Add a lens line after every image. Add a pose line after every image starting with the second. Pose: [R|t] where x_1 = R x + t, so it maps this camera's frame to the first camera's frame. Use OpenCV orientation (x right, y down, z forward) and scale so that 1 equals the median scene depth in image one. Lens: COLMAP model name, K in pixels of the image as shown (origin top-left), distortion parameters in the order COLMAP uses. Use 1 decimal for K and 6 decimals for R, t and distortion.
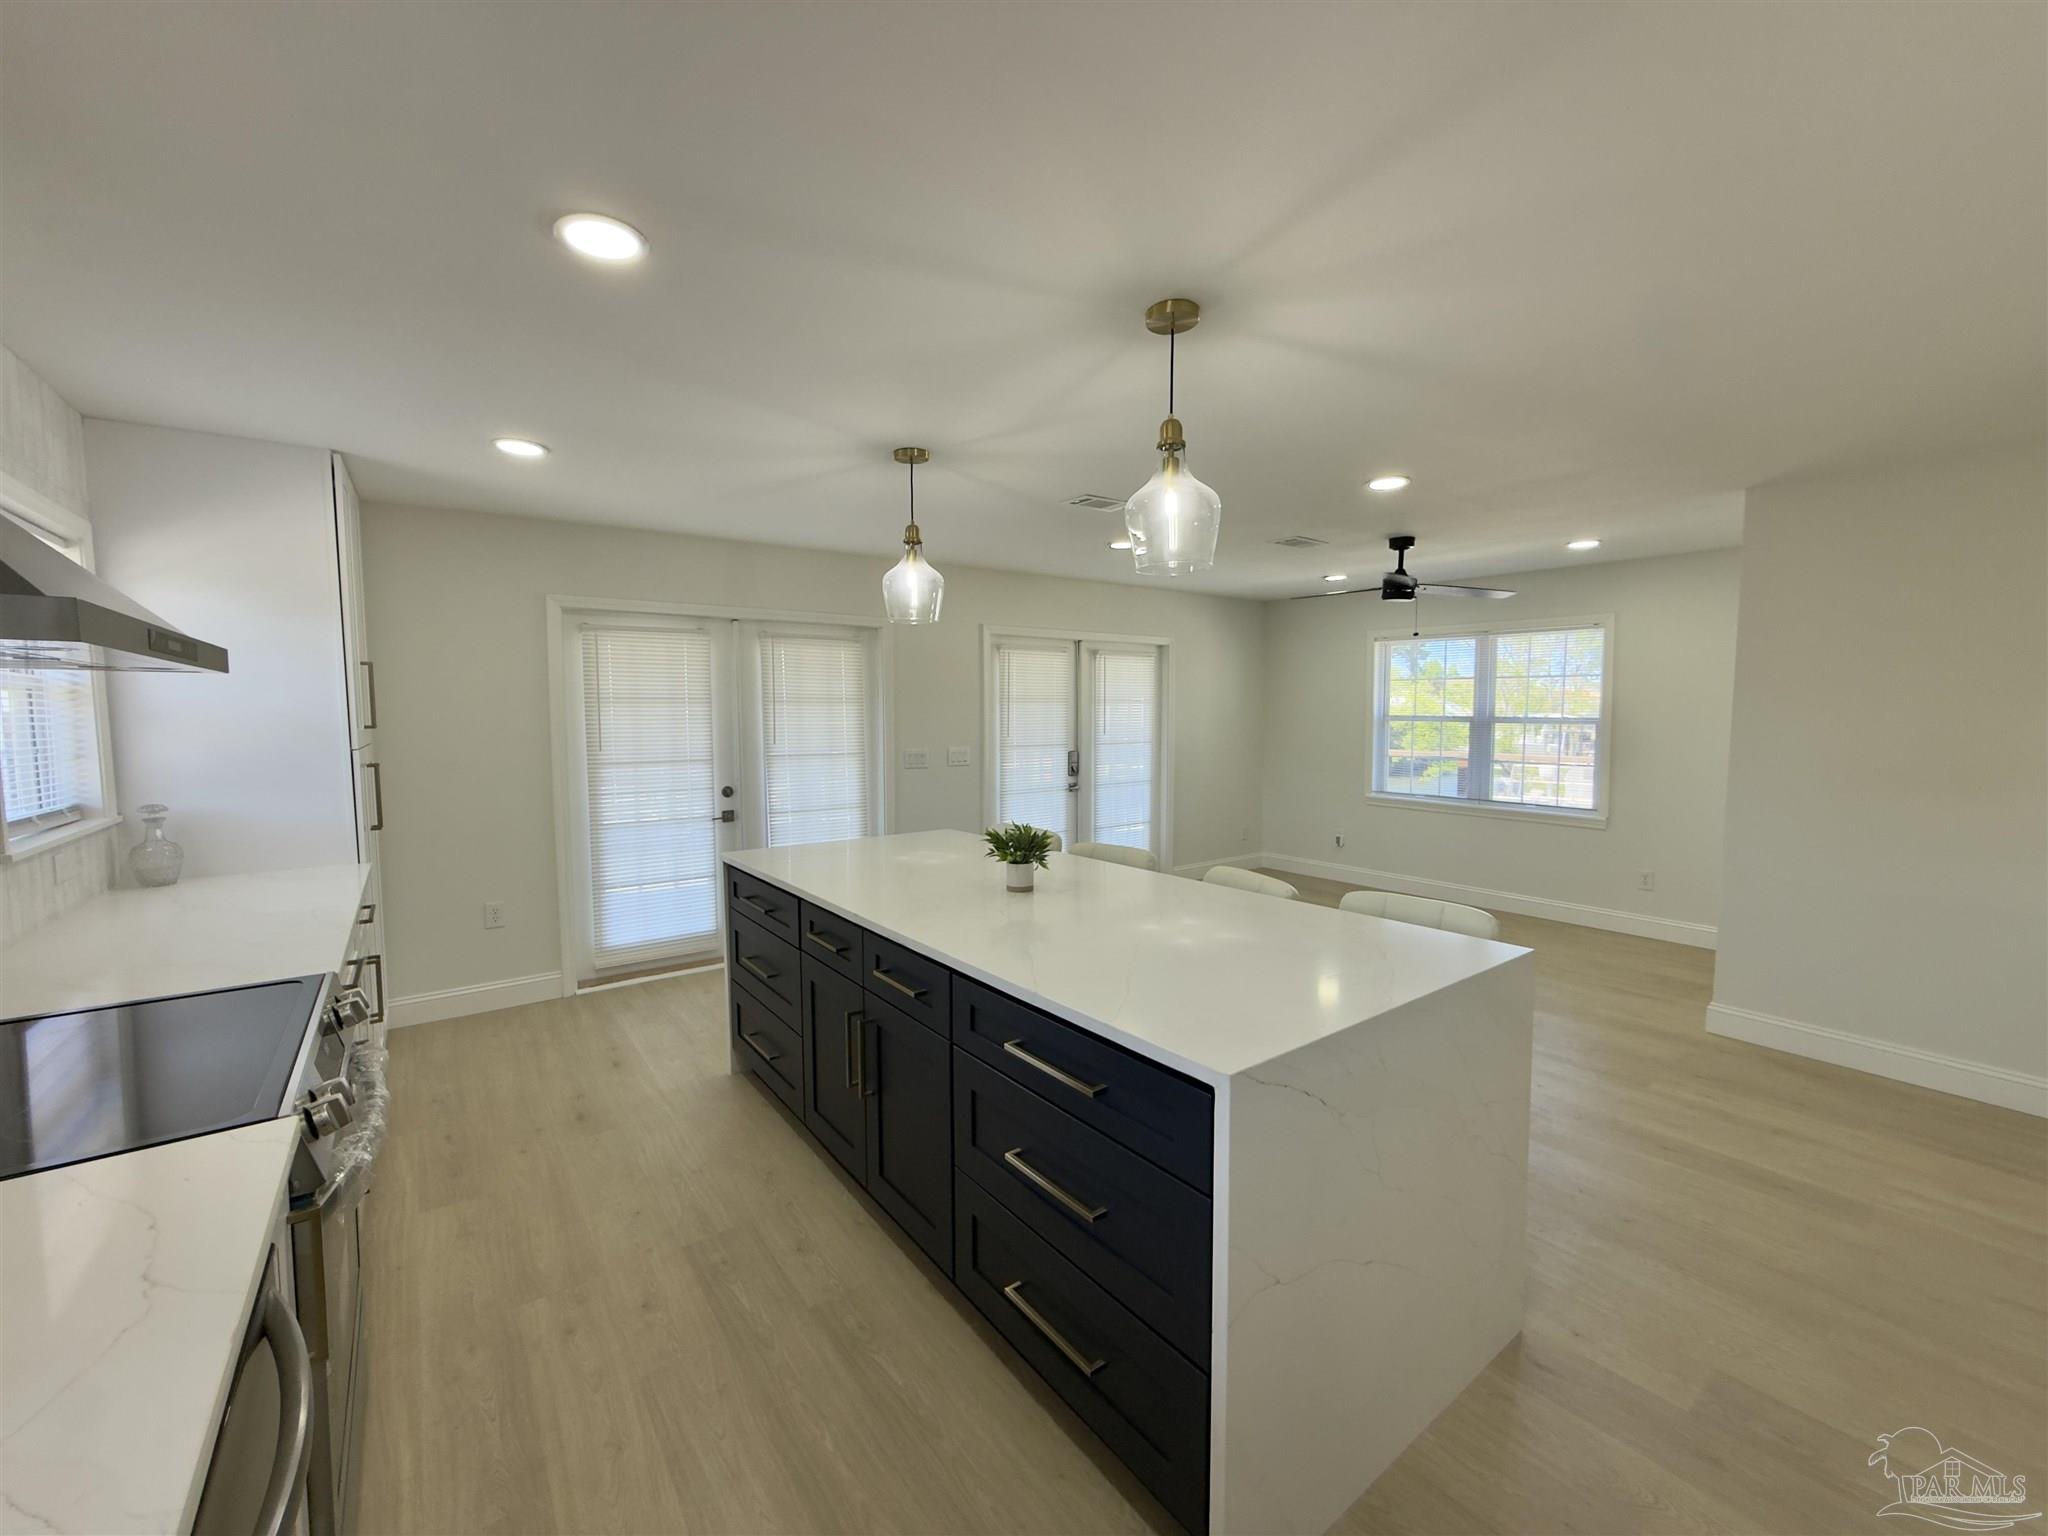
lens RADIAL K [[815.5, 0, 1016.5], [0, 815.5, 768.2], [0, 0, 1]] dist [0.001353, -0.000106]
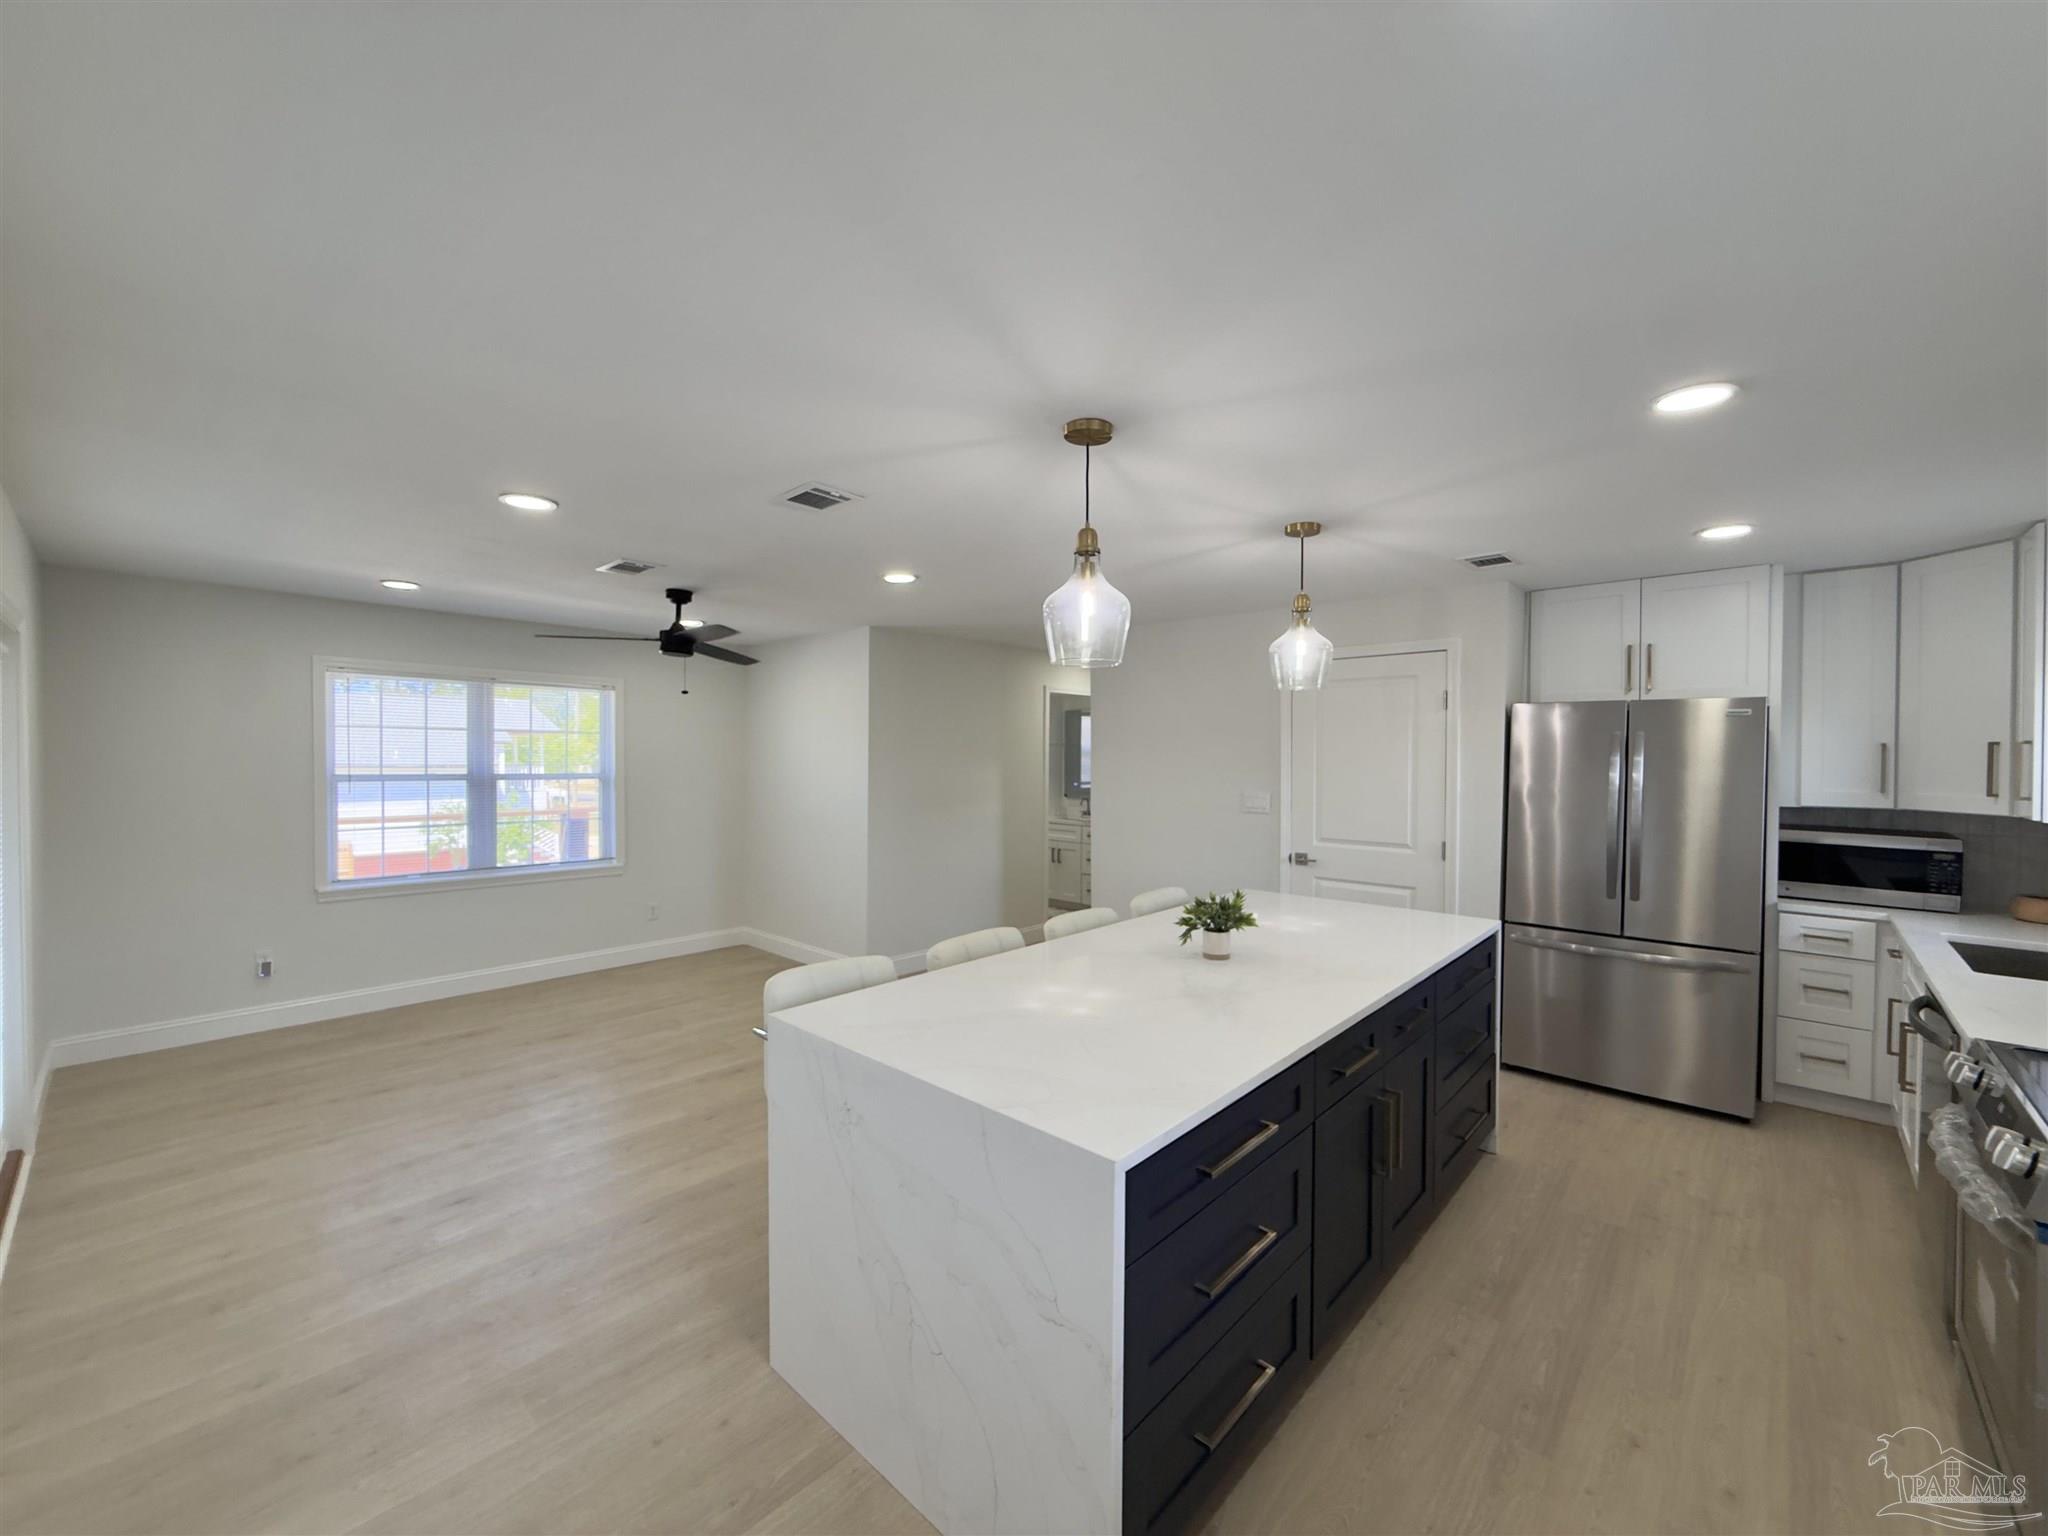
lens RADIAL K [[815.5, 0, 1016.5], [0, 815.5, 768.2], [0, 0, 1]] dist [0.001353, -0.000106]
pose [[-0.185515, -0.014833, 0.982530, -0.952093], [0.063951, 0.997584, 0.027135, -0.133436], [-0.980558, 0.067867, -0.184118, 1.408648]]
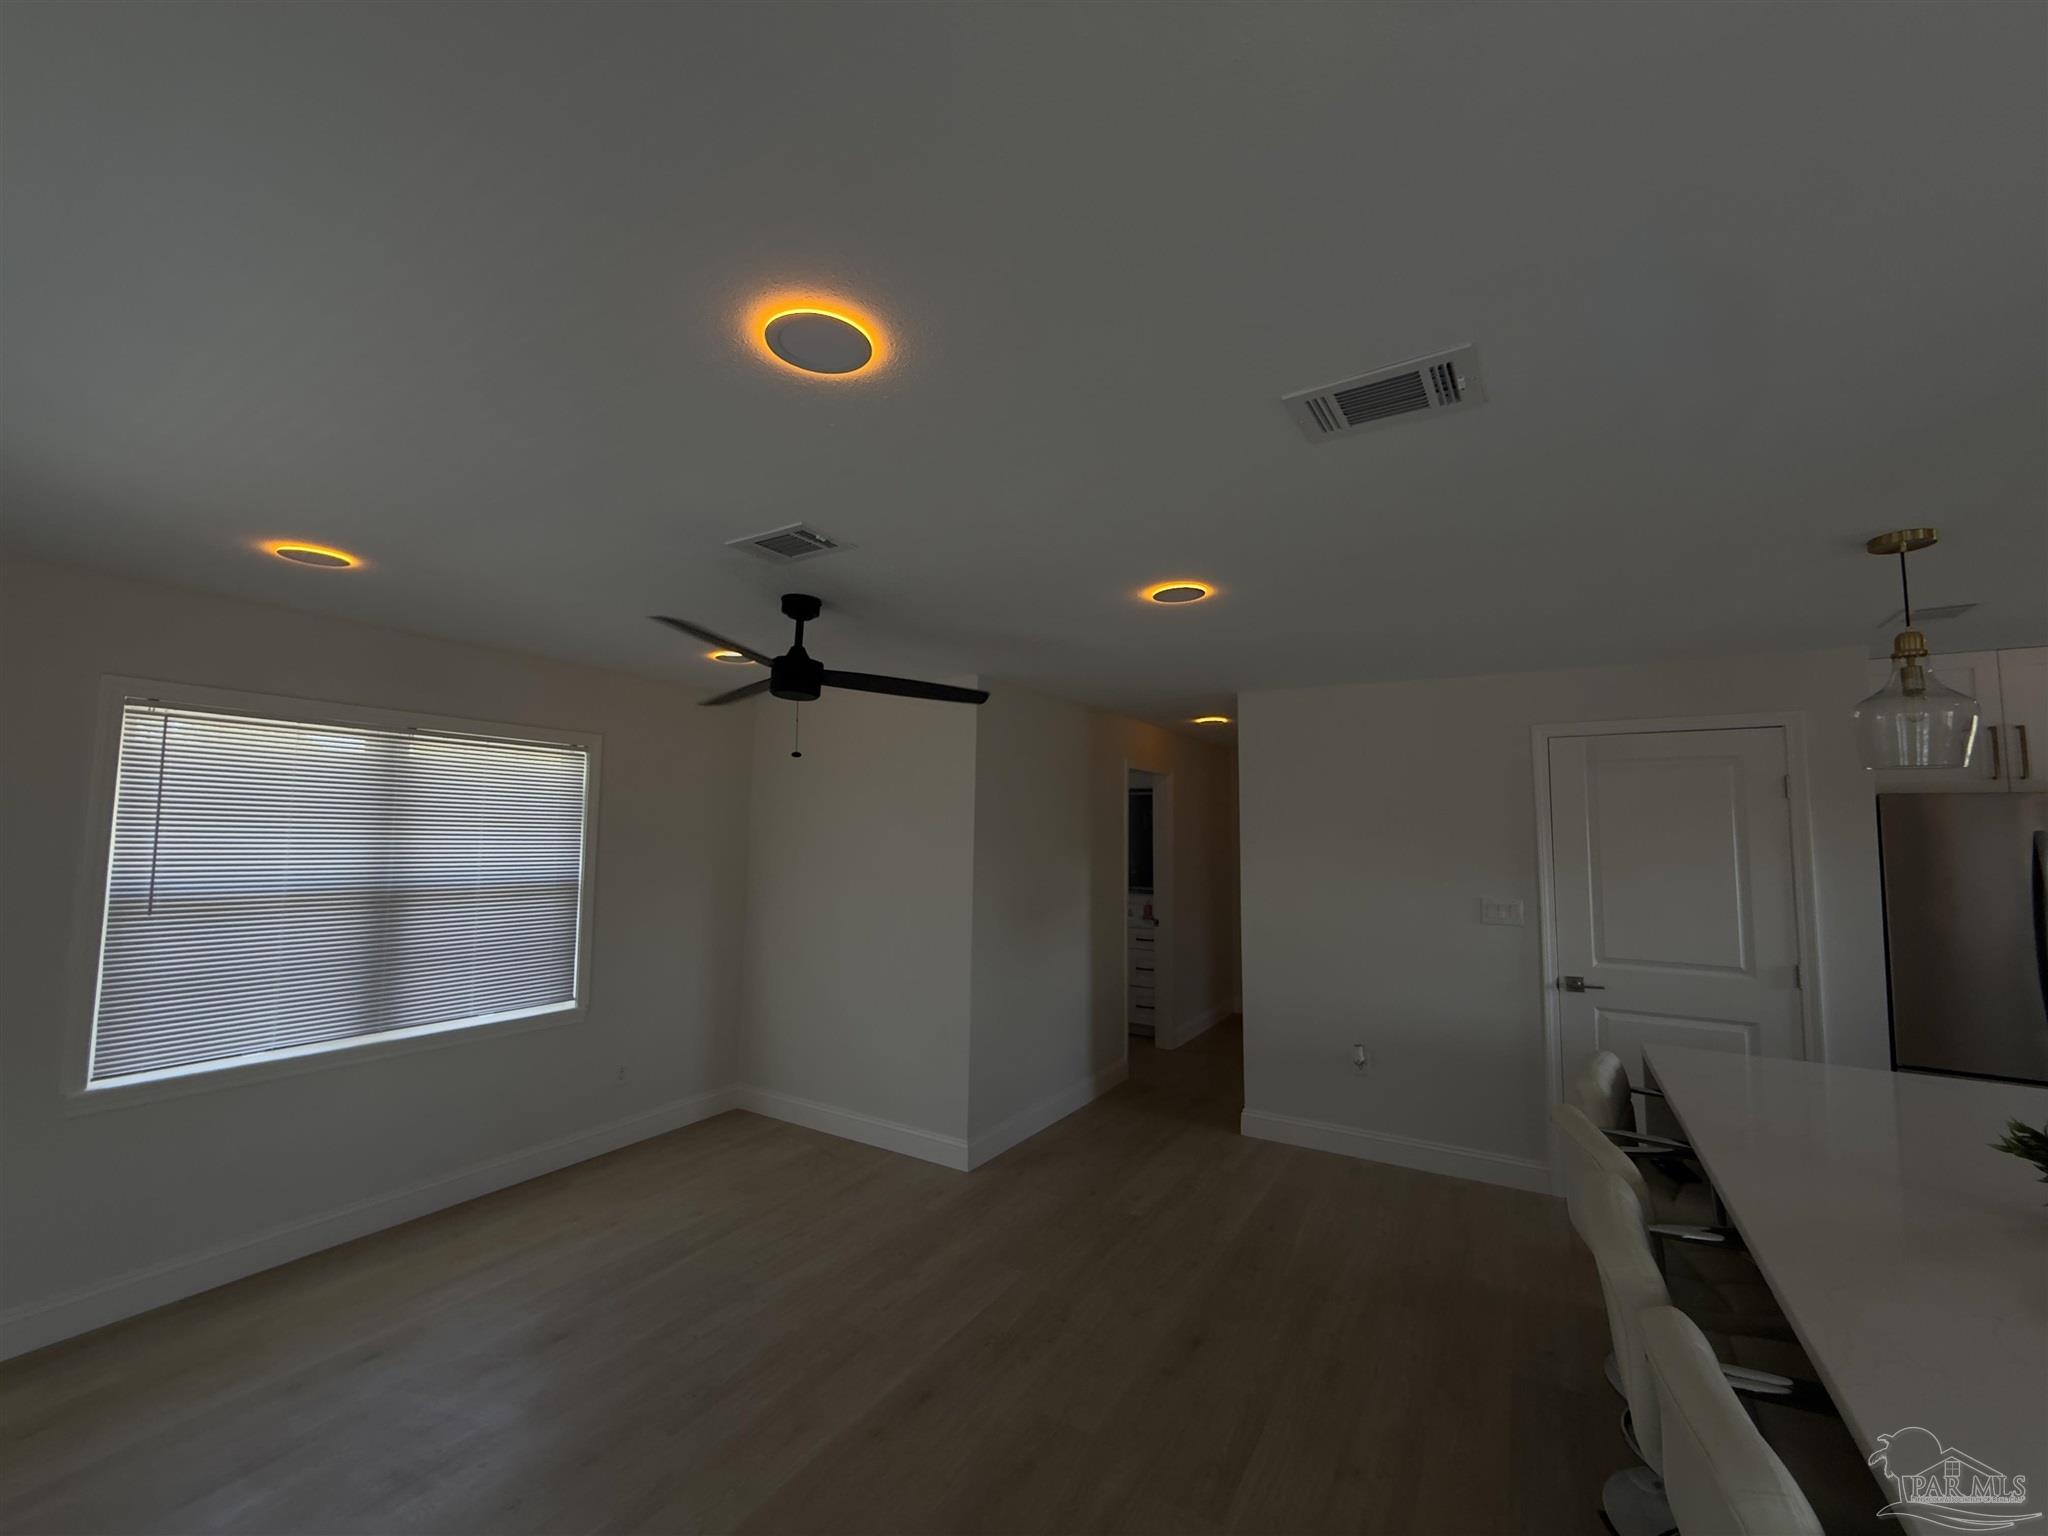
lens RADIAL K [[815.5, 0, 1016.5], [0, 815.5, 768.2], [0, 0, 1]] dist [0.001353, -0.000106]
pose [[-0.375464, 0.073466, 0.923921, -0.269876], [0.054190, 0.996888, -0.057246, -0.192399], [-0.925251, 0.028573, -0.378277, 1.909095]]
